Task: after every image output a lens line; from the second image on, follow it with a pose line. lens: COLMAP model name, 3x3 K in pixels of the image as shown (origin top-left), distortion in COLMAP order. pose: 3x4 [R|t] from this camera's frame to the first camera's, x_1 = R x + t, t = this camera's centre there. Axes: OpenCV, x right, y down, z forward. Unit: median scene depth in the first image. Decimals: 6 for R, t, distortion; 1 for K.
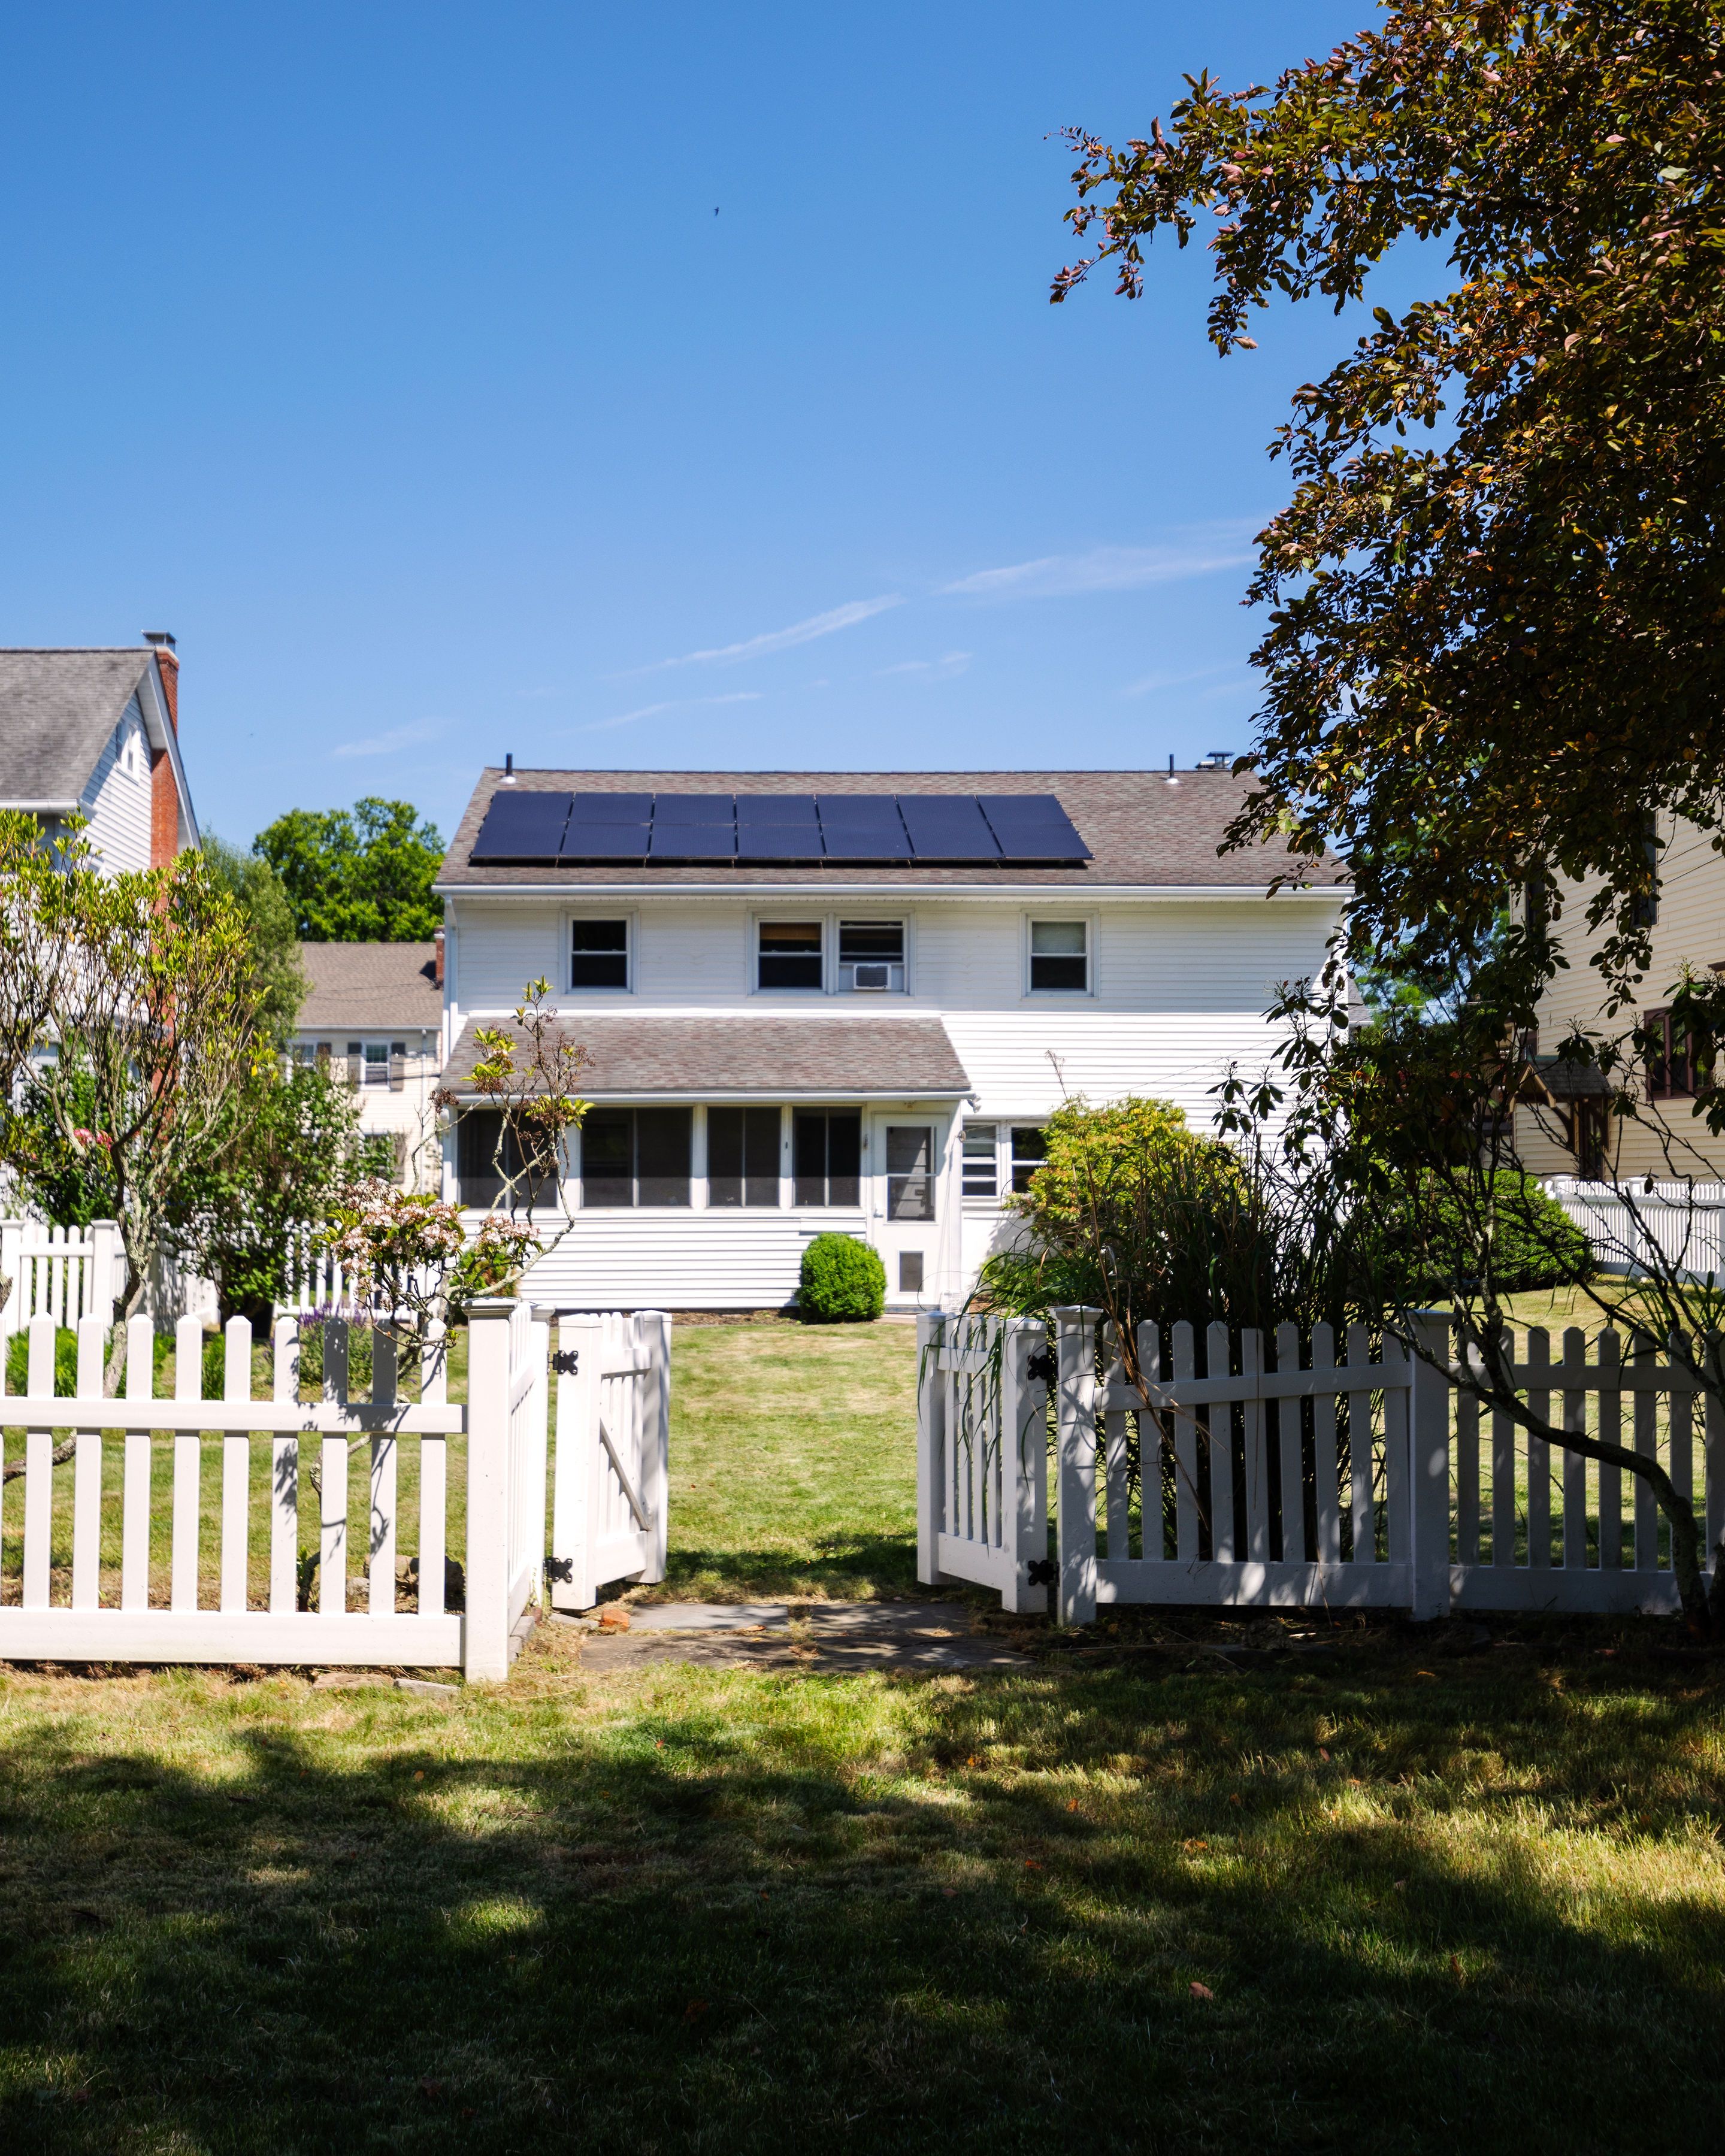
lens RADIAL K [[2199.5, 0, 787.0], [0, 2199.5, 1047.7], [0, 0, 1]] dist [0.004774, 0.000000]
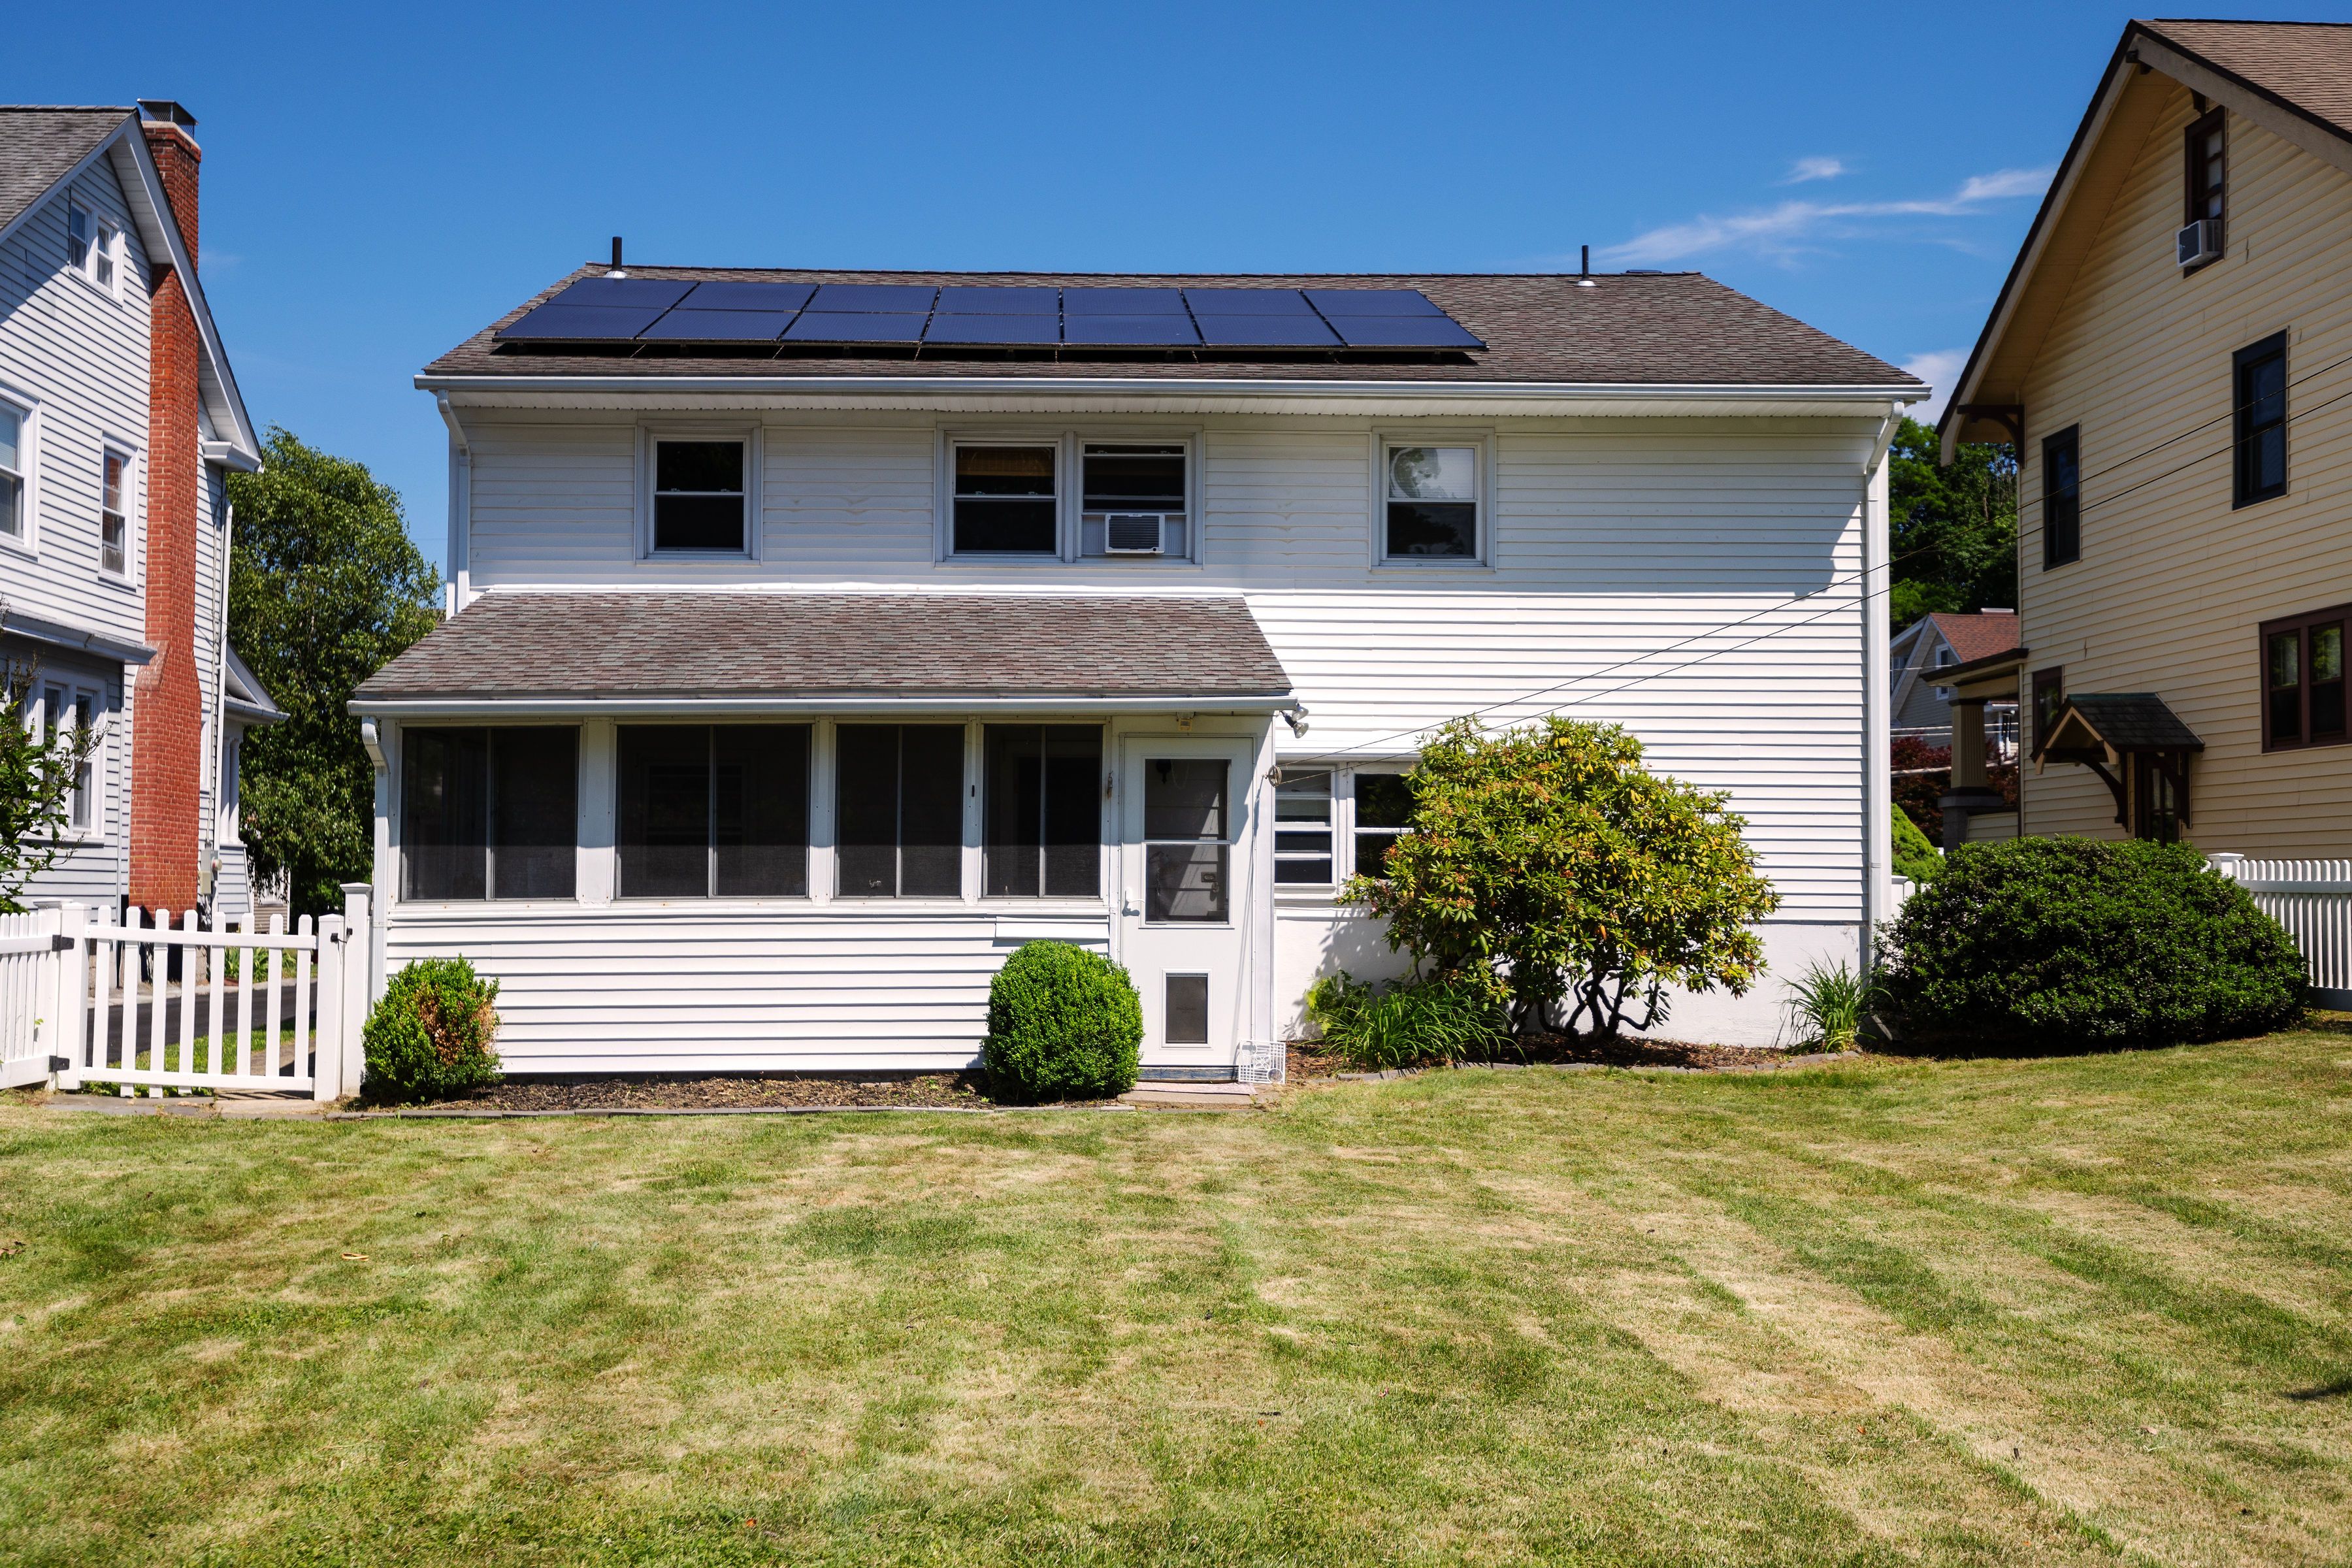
lens RADIAL K [[2400.9, 0, 1178.9], [0, 2400.9, 788.1], [0, 0, 1]] dist [-0.001574, 0.000000]
pose [[0.999339, 0.003179, 0.036207, 0.029250], [-0.003930, 0.999778, 0.020694, 0.028615], [-0.036133, -0.020823, 0.999130, 0.344878]]
